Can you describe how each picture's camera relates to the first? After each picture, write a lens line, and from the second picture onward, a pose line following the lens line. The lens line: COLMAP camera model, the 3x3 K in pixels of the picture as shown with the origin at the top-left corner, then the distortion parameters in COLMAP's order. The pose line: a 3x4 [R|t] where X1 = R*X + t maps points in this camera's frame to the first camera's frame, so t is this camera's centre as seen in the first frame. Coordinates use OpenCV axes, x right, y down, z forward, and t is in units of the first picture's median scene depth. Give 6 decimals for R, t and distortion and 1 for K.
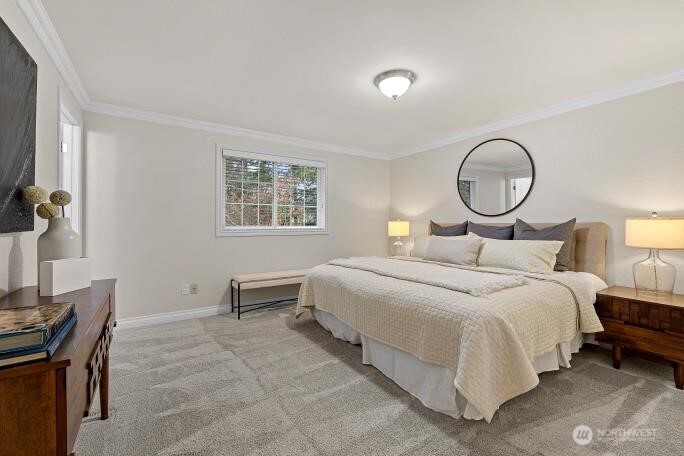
lens RADIAL K [[287.8, 0, 339.3], [0, 287.8, 226.4], [0, 0, 1]] dist [0.001576, 0.000175]
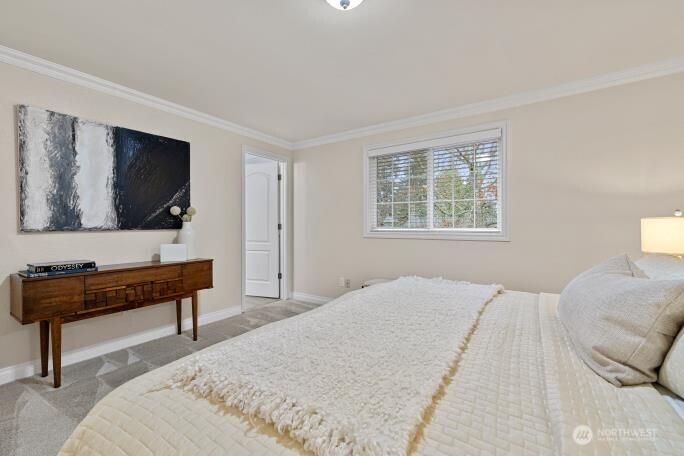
lens RADIAL K [[287.8, 0, 339.5], [0, 287.8, 225.6], [0, 0, 1]] dist [0.001576, 0.000175]
pose [[0.378588, 0.002410, -0.925562, 0.466593], [-0.004739, 0.999989, 0.000665, -0.006273], [0.925553, 0.004135, 0.378595, 0.500070]]
